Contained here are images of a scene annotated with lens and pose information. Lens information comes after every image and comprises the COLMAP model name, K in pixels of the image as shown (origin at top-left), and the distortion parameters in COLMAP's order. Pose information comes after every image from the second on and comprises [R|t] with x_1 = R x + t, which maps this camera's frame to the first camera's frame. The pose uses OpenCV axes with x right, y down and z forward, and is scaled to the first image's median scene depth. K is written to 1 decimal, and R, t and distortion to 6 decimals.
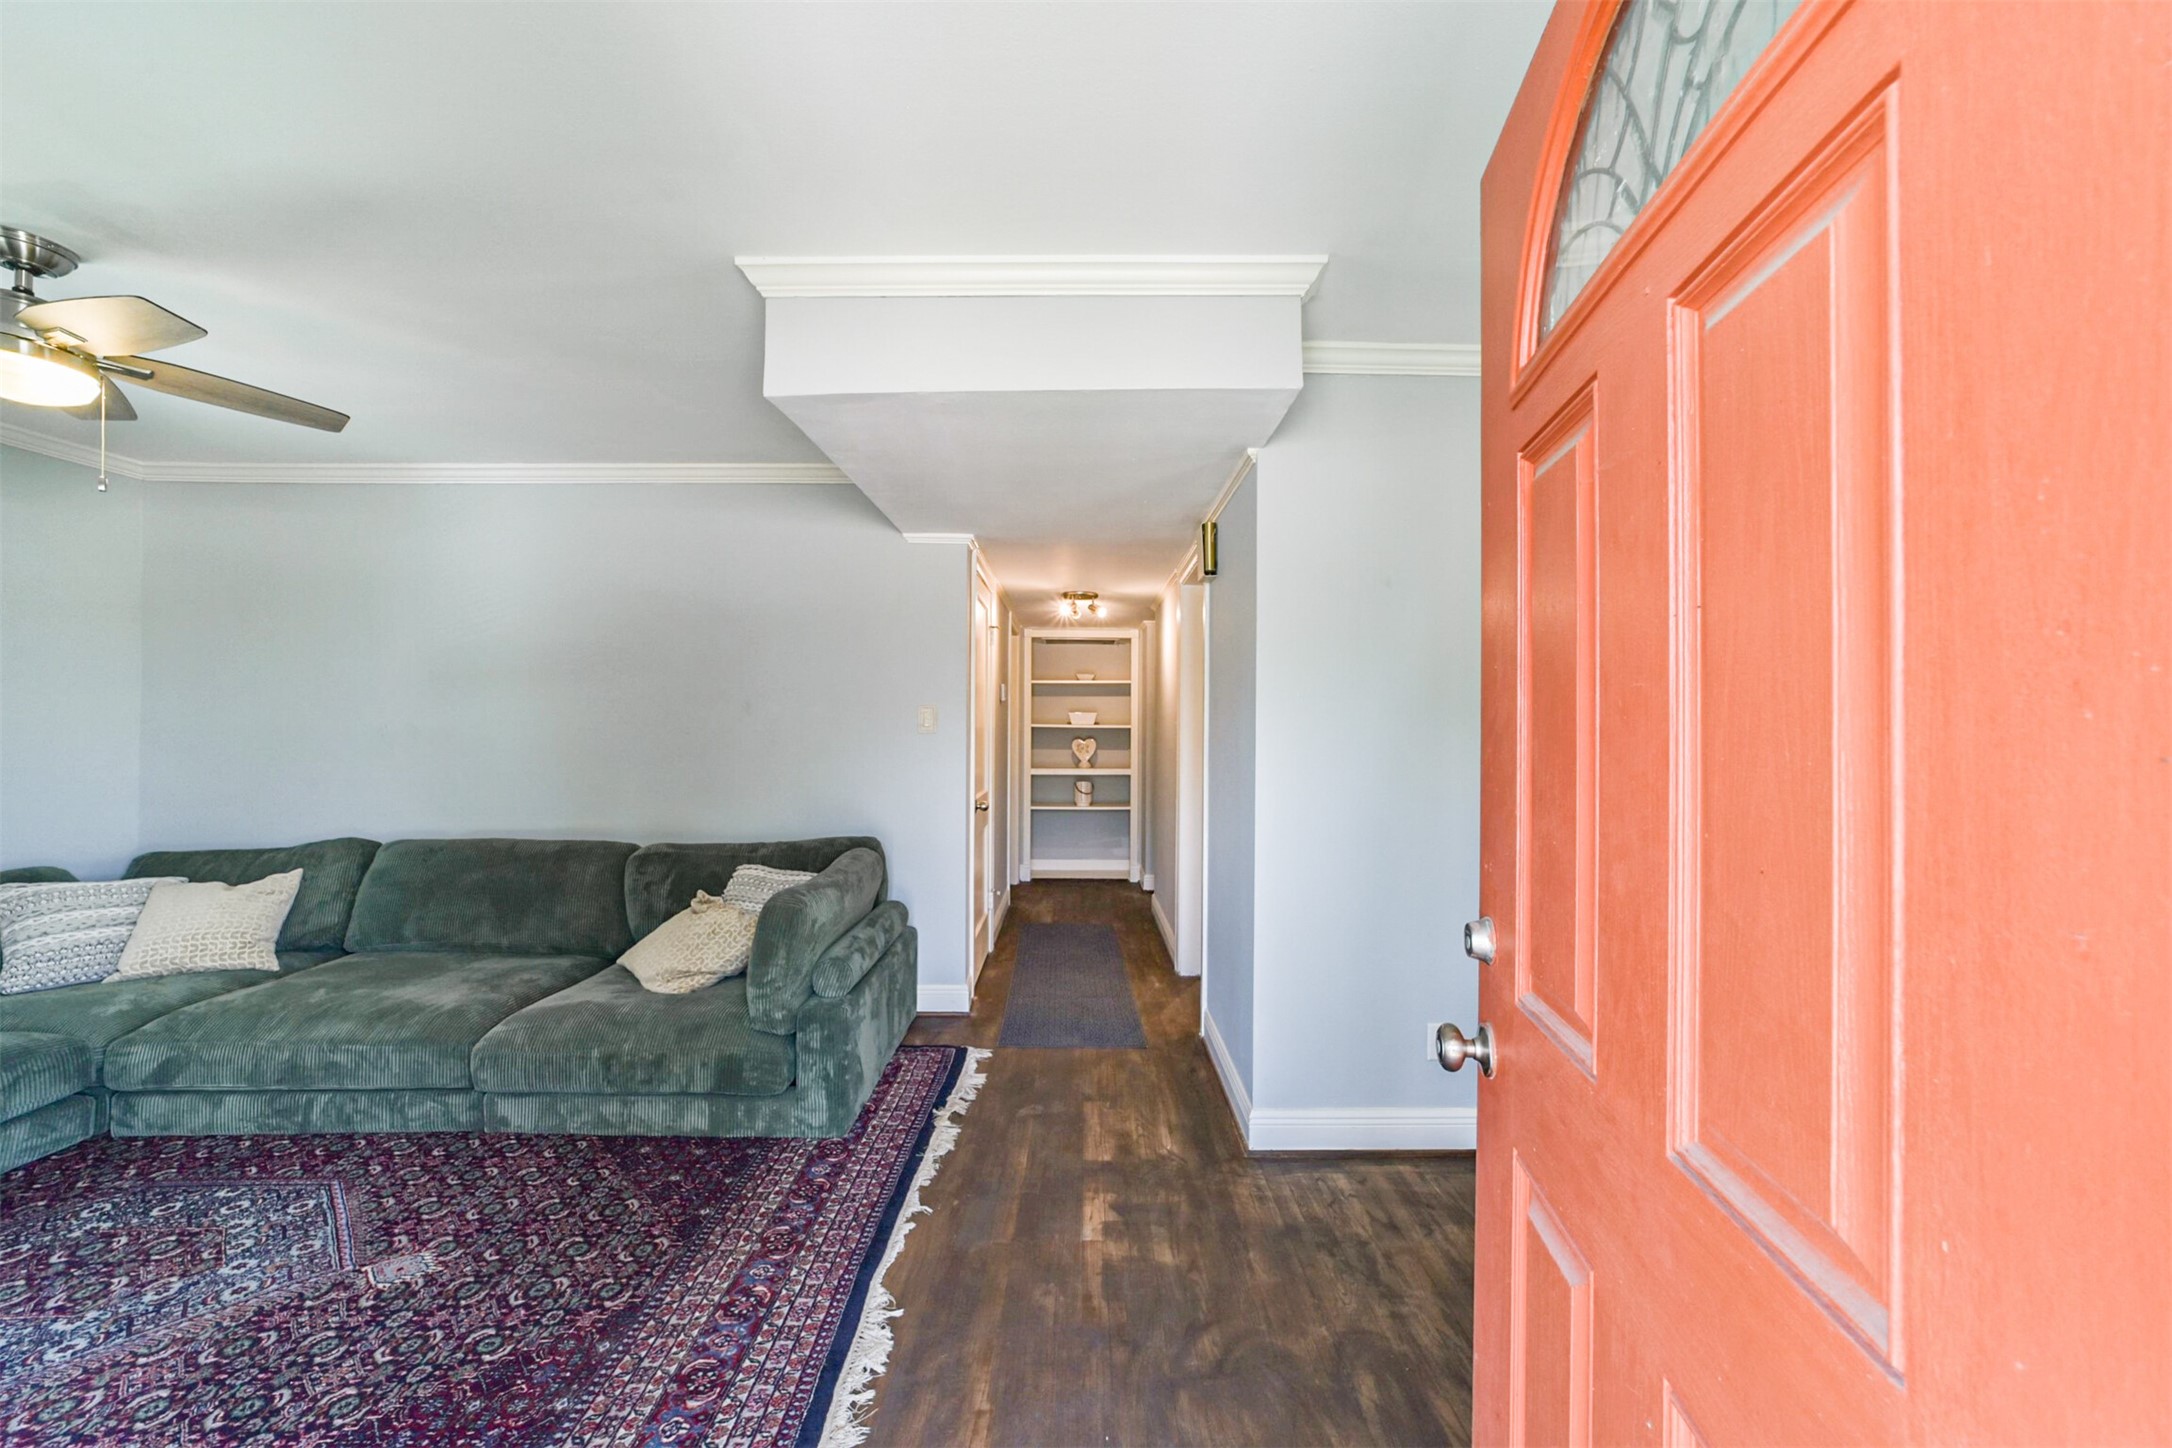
lens RADIAL K [[847.0, 0, 1095.0], [0, 847.0, 719.3], [0, 0, 1]] dist [-0.018826, 0.010221]
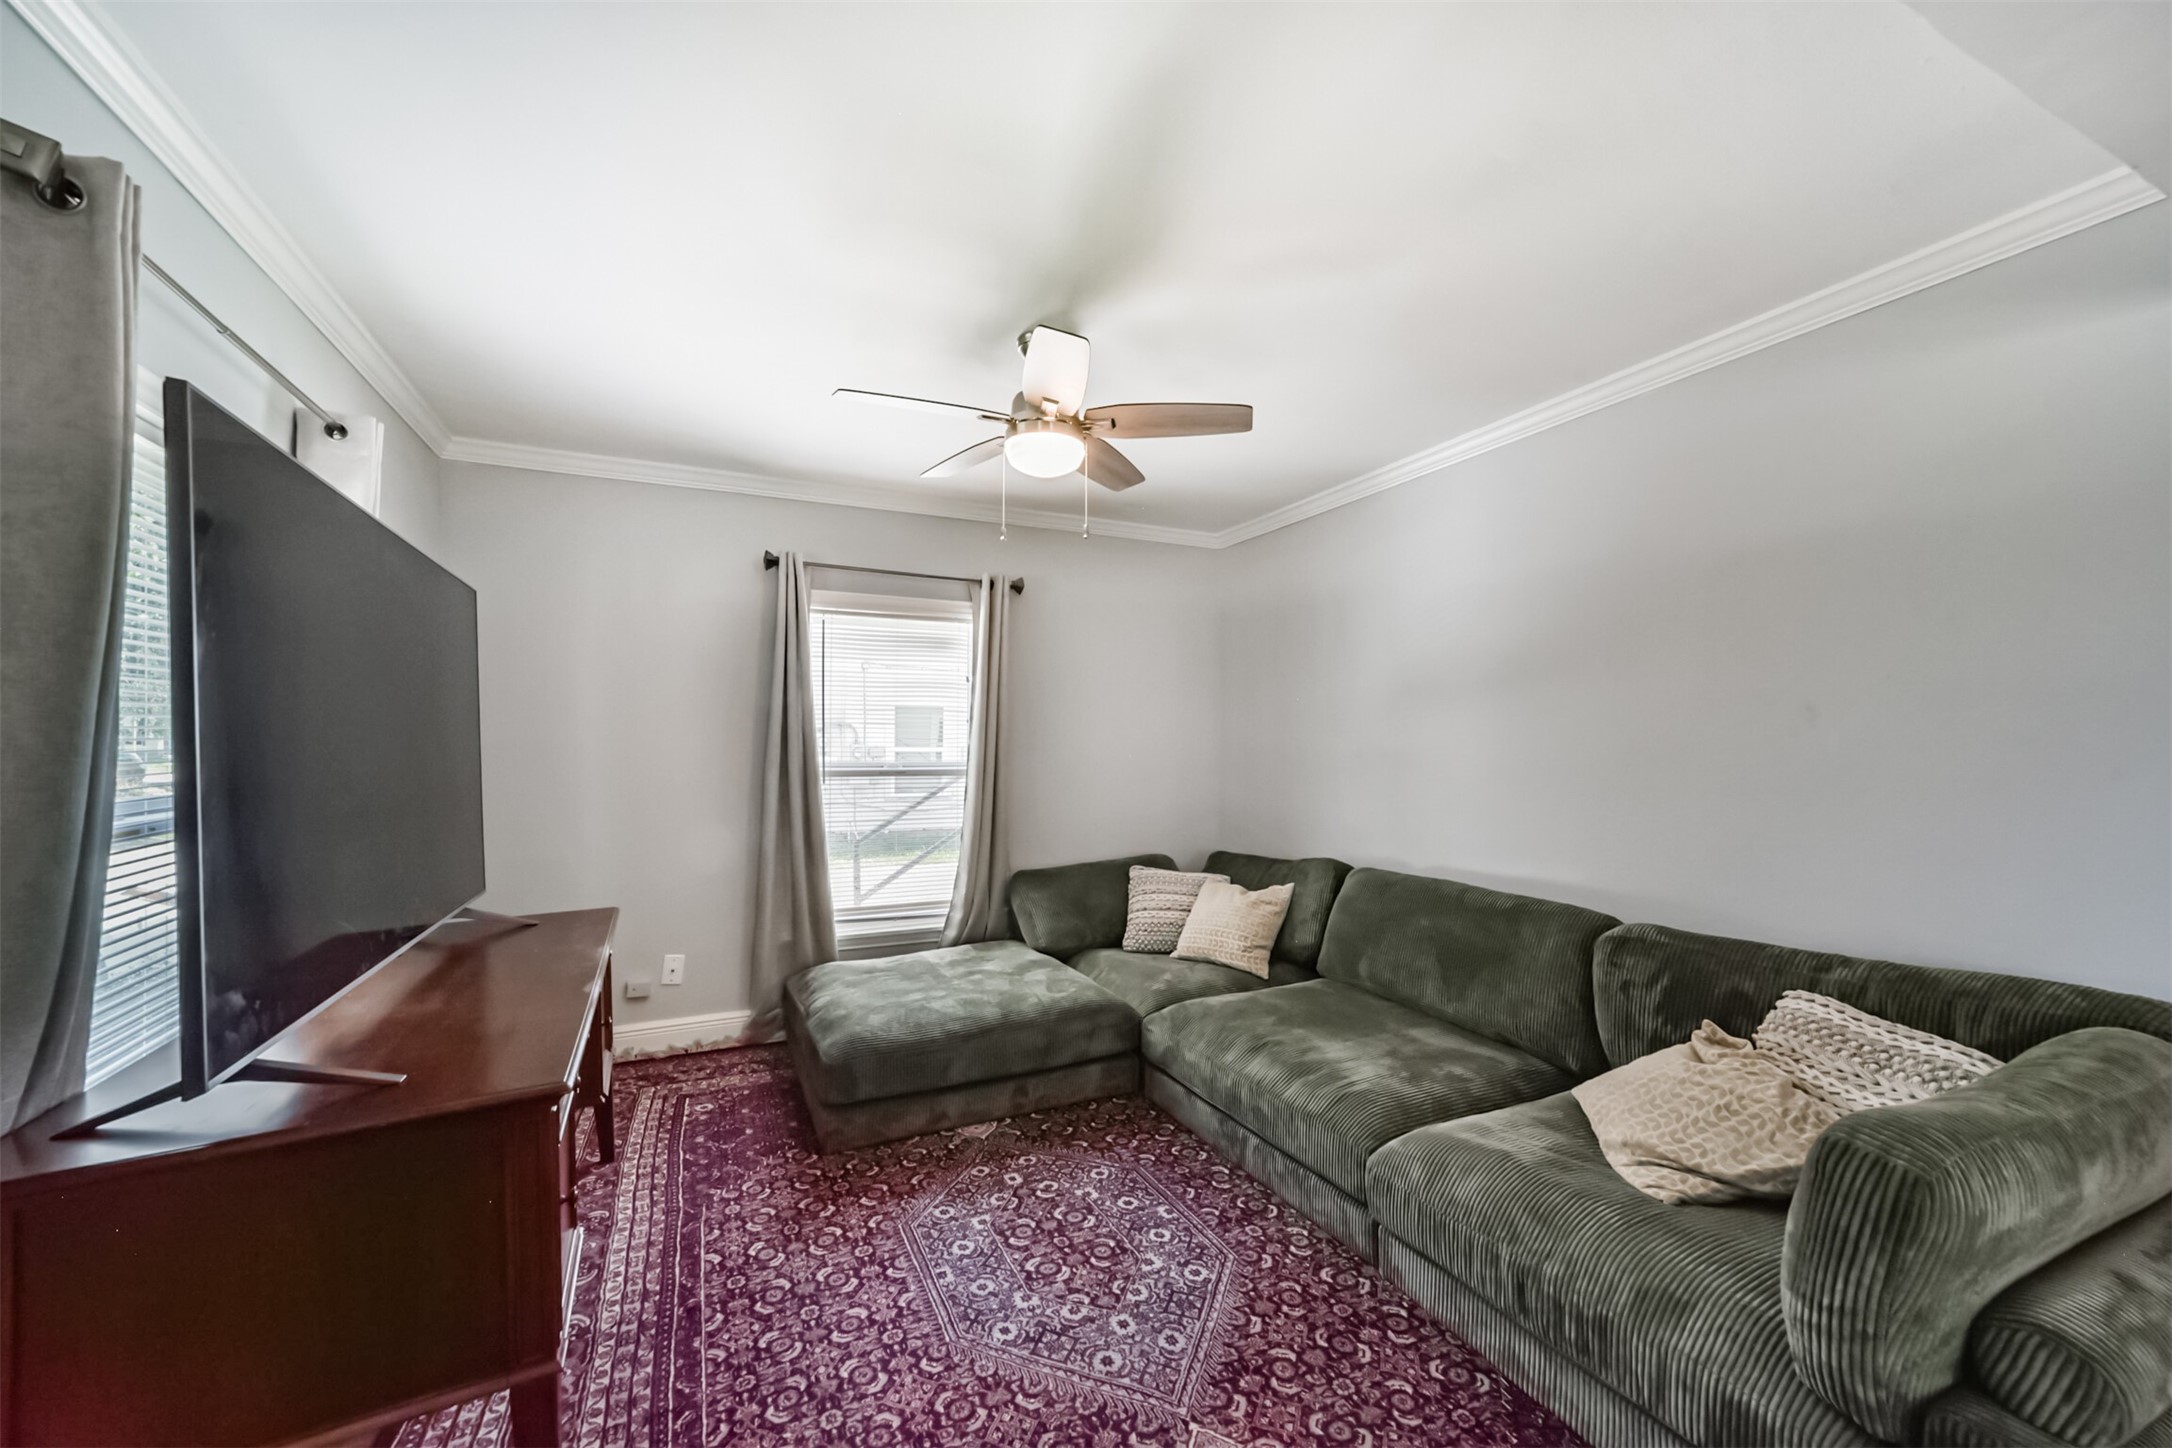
lens RADIAL K [[843.8, 0, 1085.4], [0, 843.8, 739.1], [0, 0, 1]] dist [-0.021622, 0.010069]
pose [[0.420541, -0.007183, -0.907245, -0.127527], [0.006831, 0.999965, -0.004751, 0.004945], [0.907248, -0.004200, 0.420575, 0.386674]]
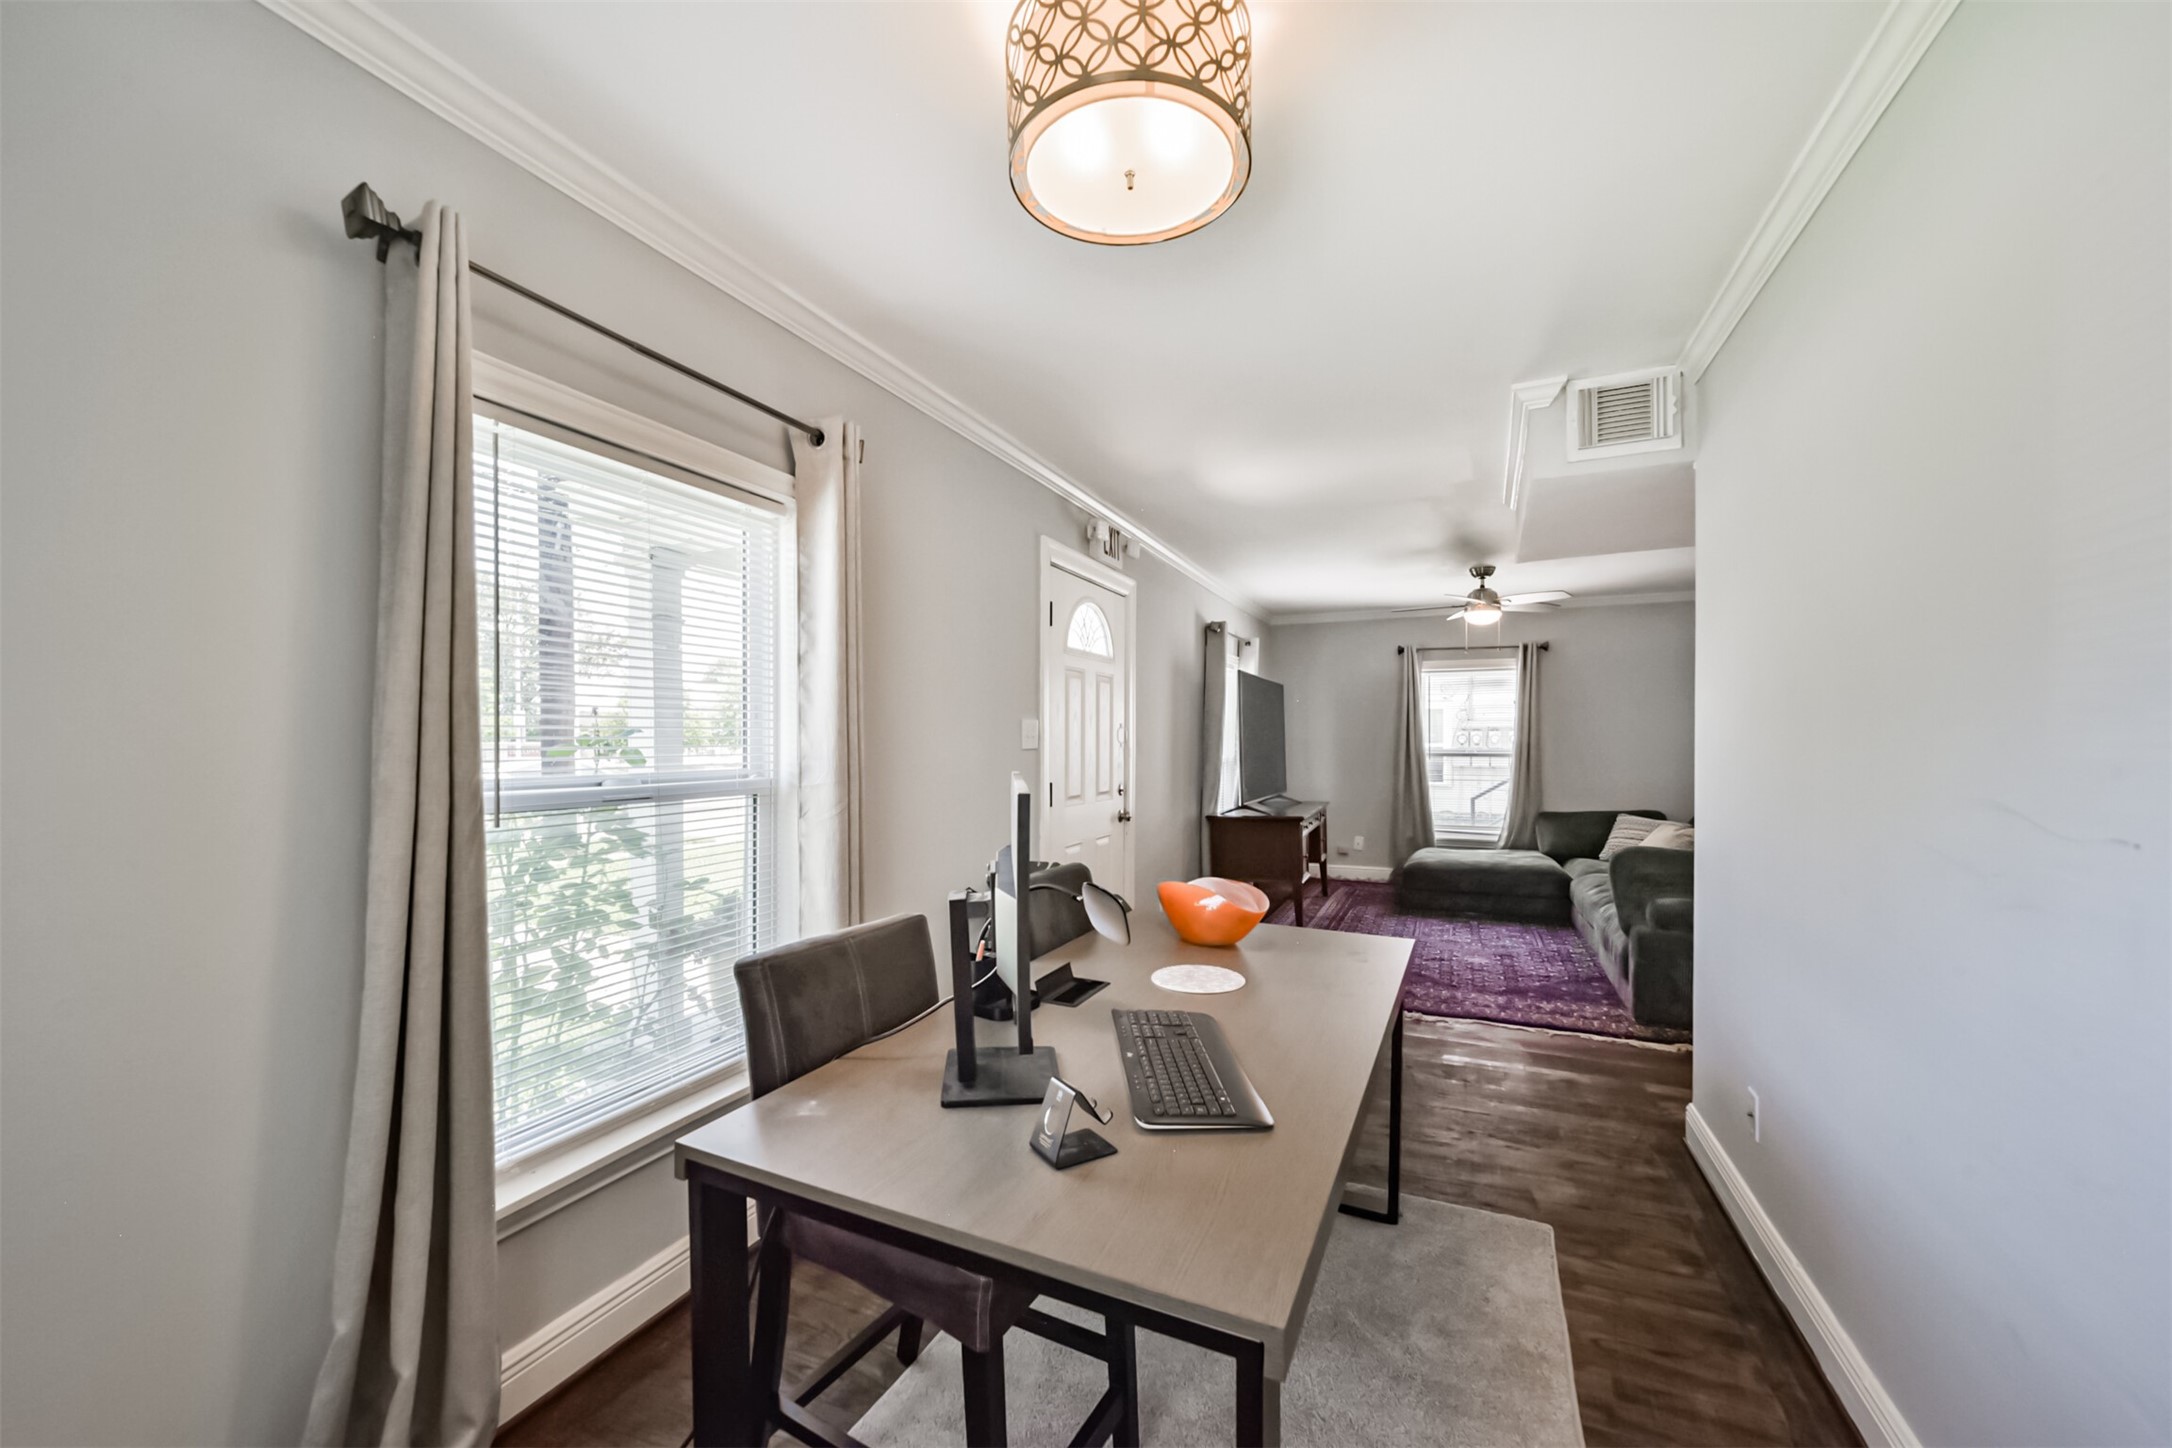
lens RADIAL K [[832.2, 0, 1065.7], [0, 832.2, 743.7], [0, 0, 1]] dist [-0.028981, 0.009064]
pose [[-0.424725, 0.001839, -0.905321, 1.233257], [0.009363, 0.999953, -0.002361, 0.012733], [0.905274, -0.009479, -0.424722, 0.629477]]
